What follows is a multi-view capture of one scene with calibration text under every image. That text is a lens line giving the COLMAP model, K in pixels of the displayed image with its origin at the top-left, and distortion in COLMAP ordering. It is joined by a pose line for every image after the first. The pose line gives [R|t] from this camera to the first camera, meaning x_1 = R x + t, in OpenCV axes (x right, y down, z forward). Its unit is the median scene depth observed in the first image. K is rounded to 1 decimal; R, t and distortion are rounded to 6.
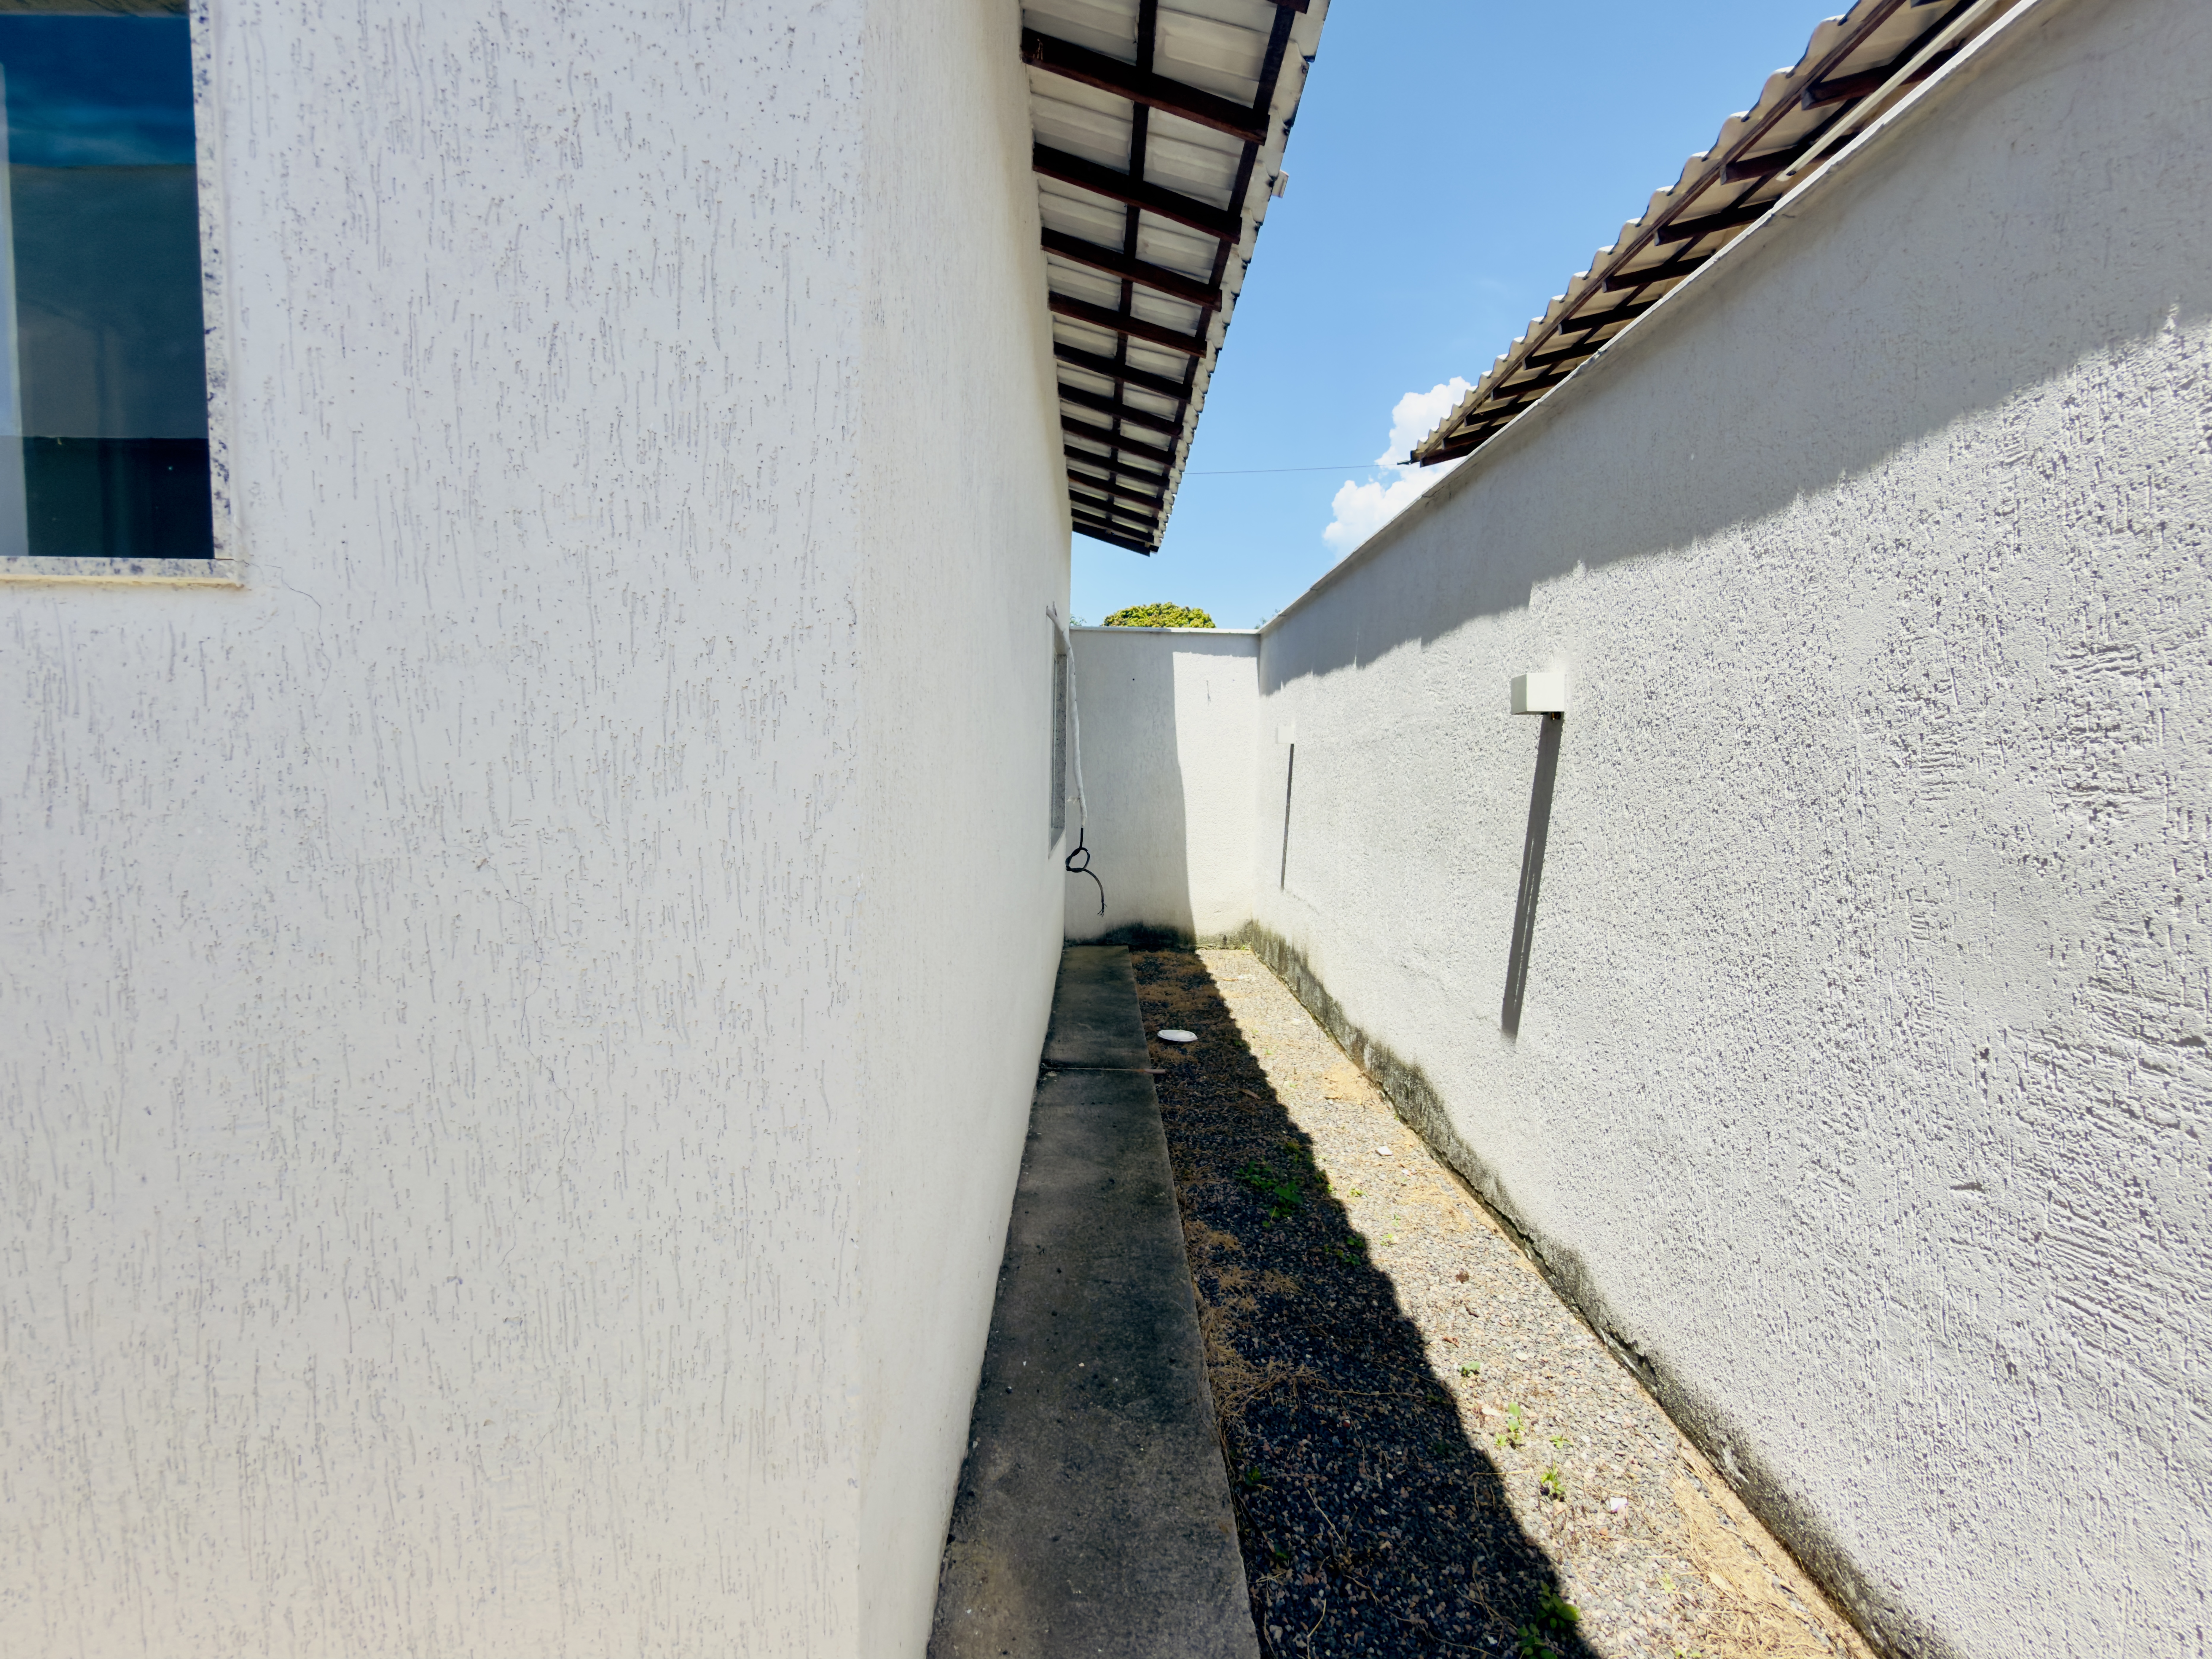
lens RADIAL K [[955.1, 0, 1103.2], [0, 955.1, 830.9], [0, 0, 1]] dist [0.000550, -0.000233]
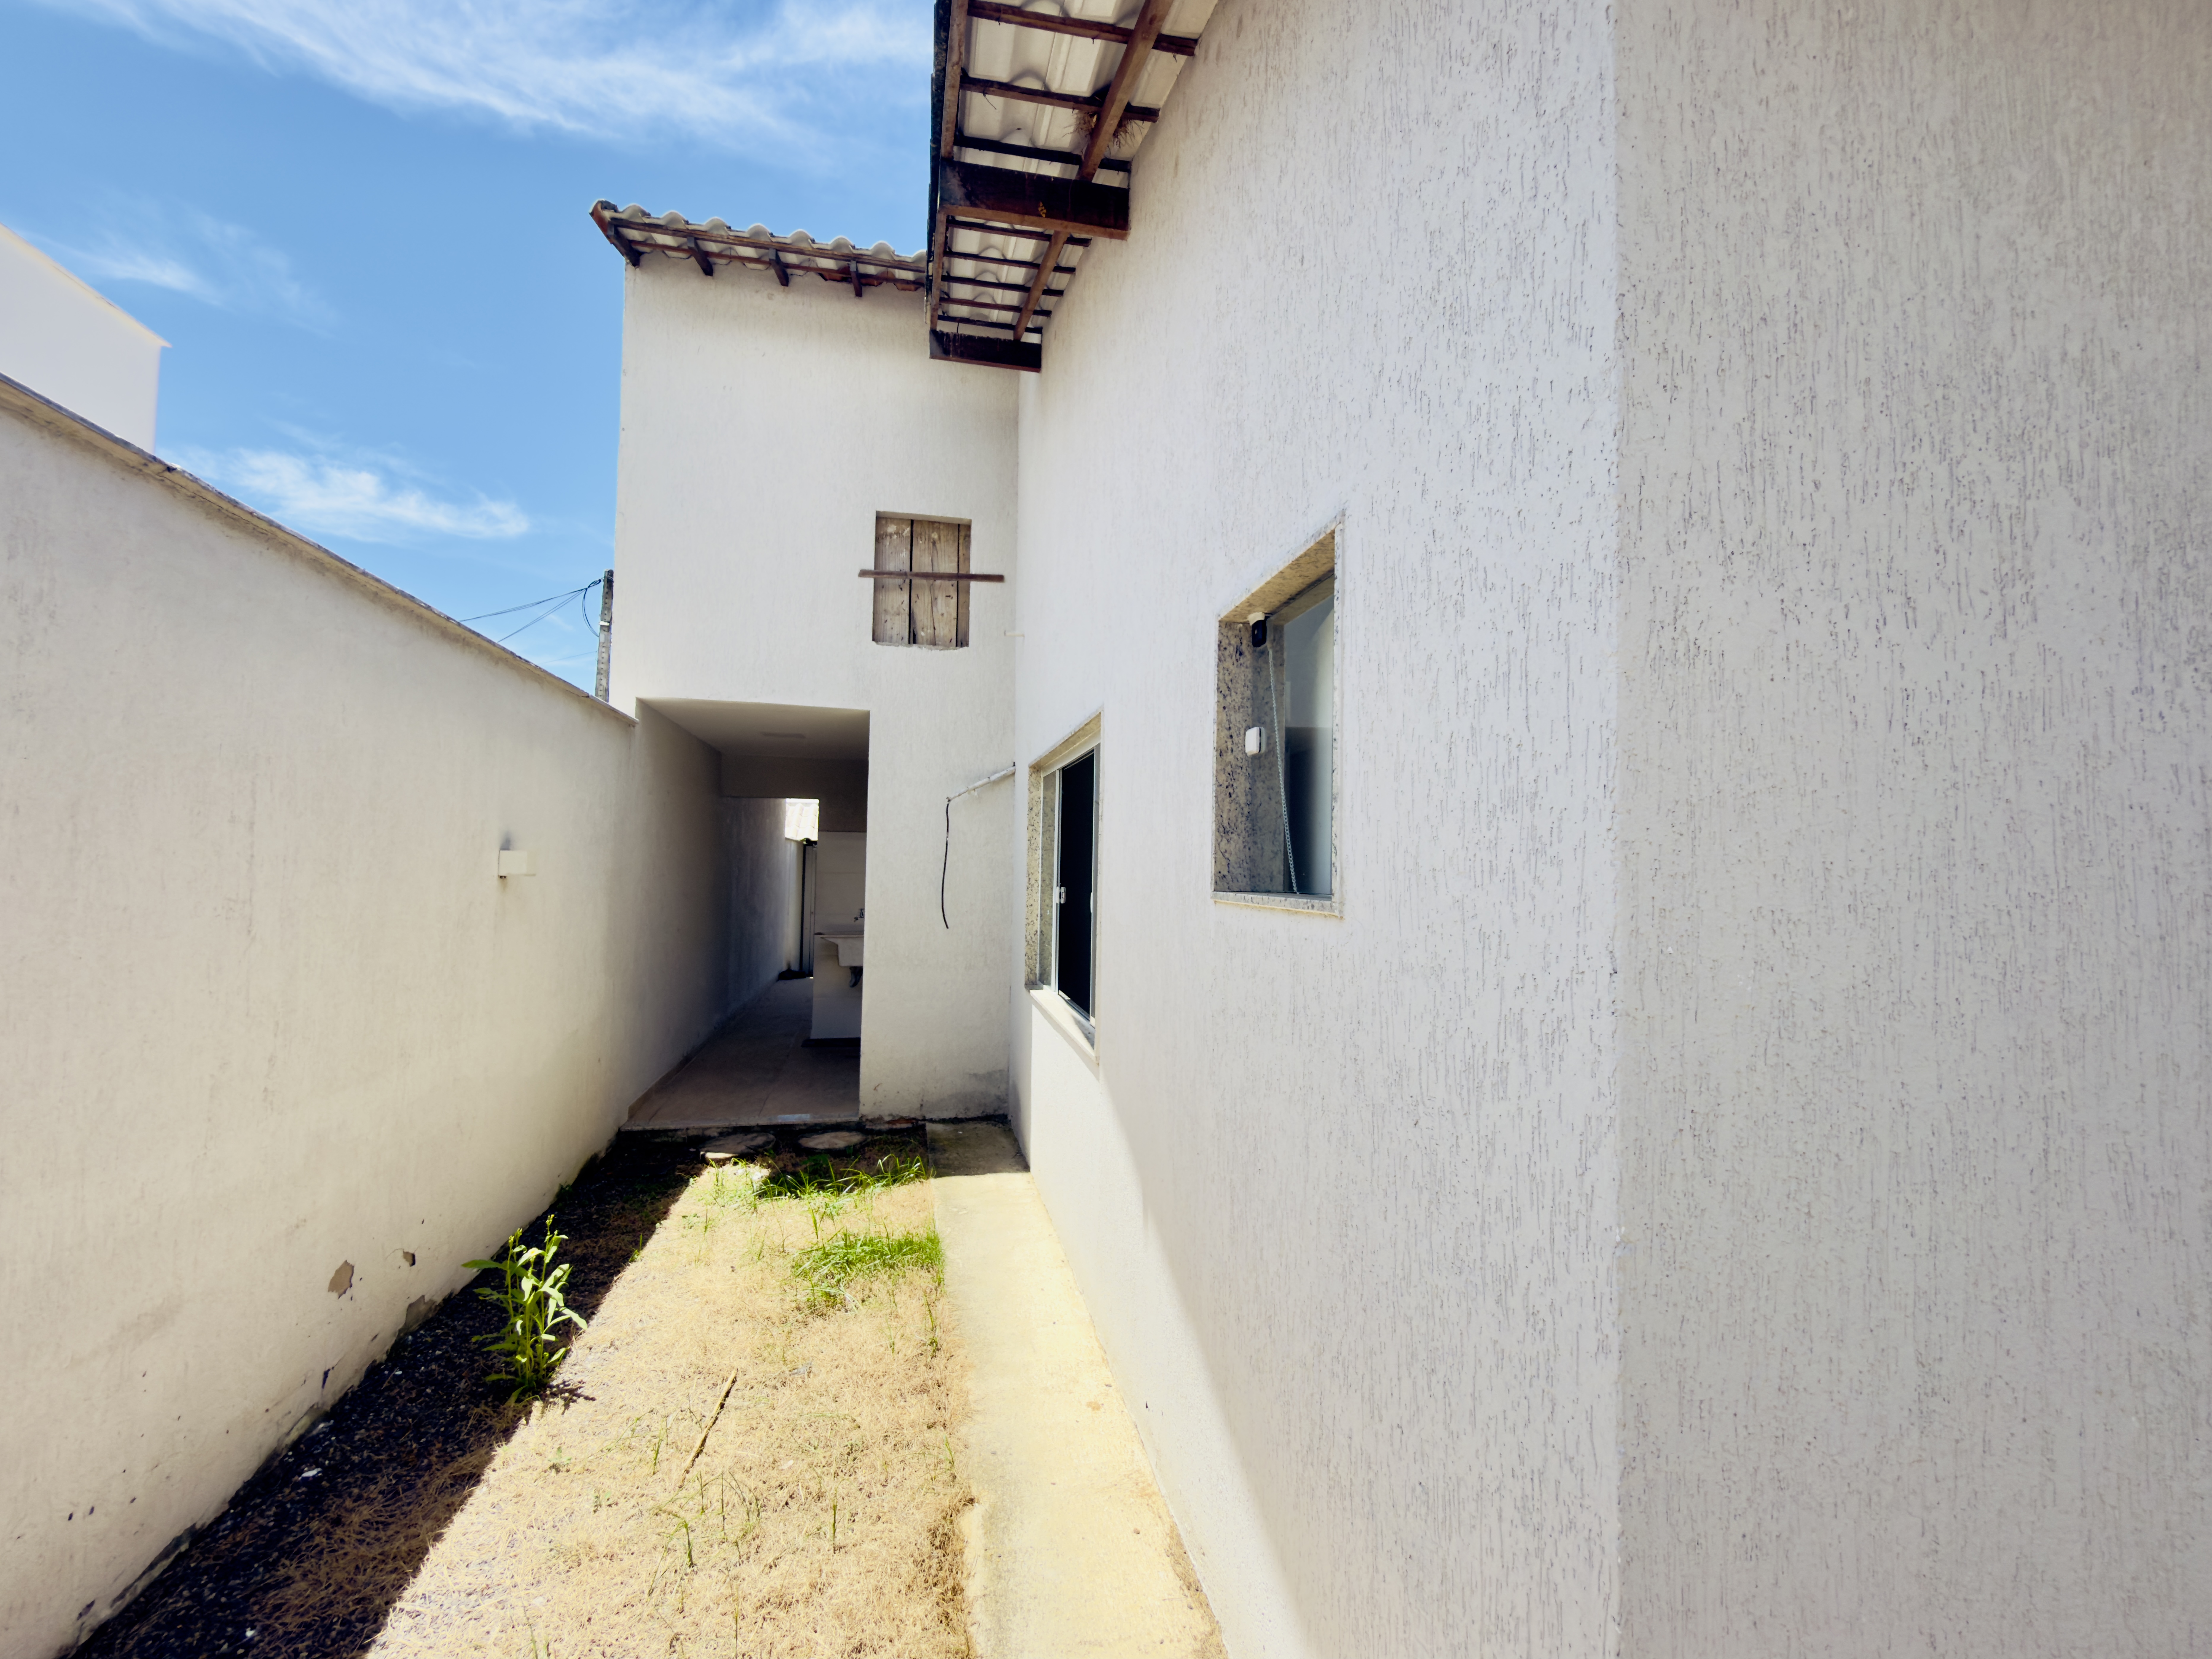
lens RADIAL K [[955.1, 0, 1103.2], [0, 955.1, 830.9], [0, 0, 1]] dist [0.000550, -0.000233]
pose [[0.199706, -0.053866, -0.978374, 0.312981], [-0.077183, 0.994521, -0.070510, -0.125973], [0.976811, 0.089595, 0.194454, 0.129663]]
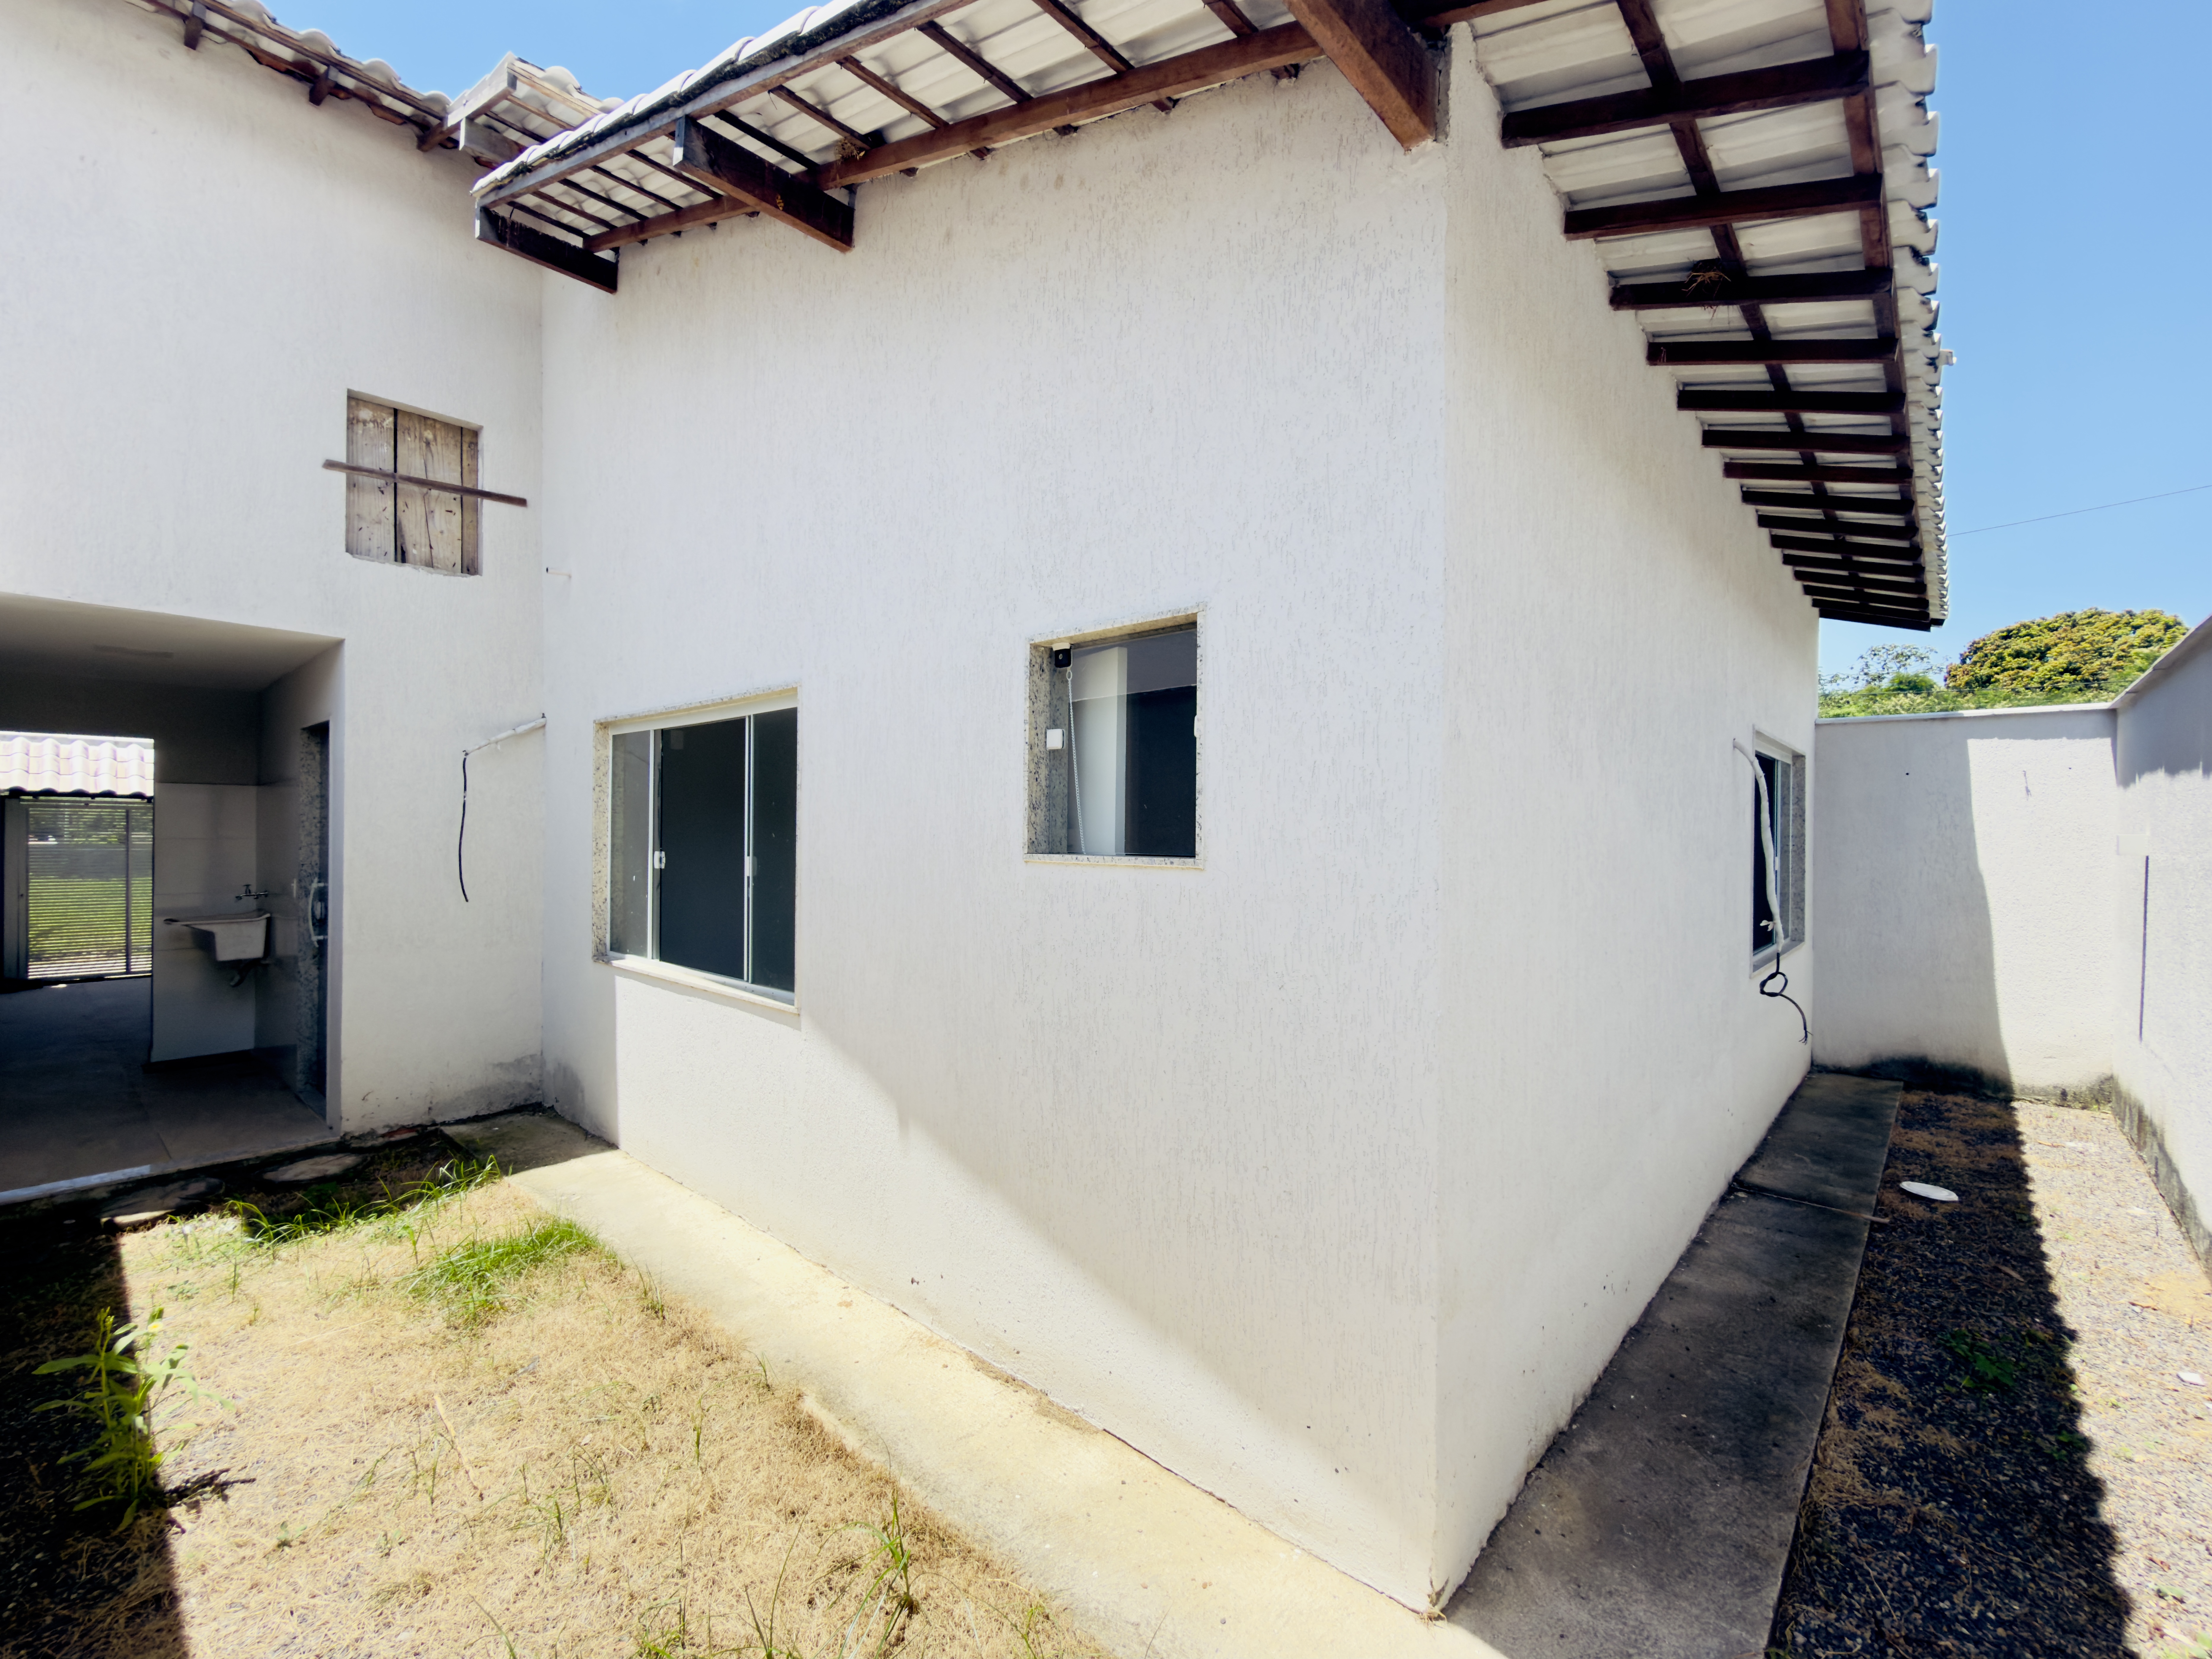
lens RADIAL K [[955.1, 0, 1103.2], [0, 955.1, 830.9], [0, 0, 1]] dist [0.000550, -0.000233]
pose [[0.737611, -0.012855, -0.675103, 0.307010], [-0.039123, 0.997325, -0.061736, -0.093496], [0.674091, 0.071949, 0.735136, -0.522643]]
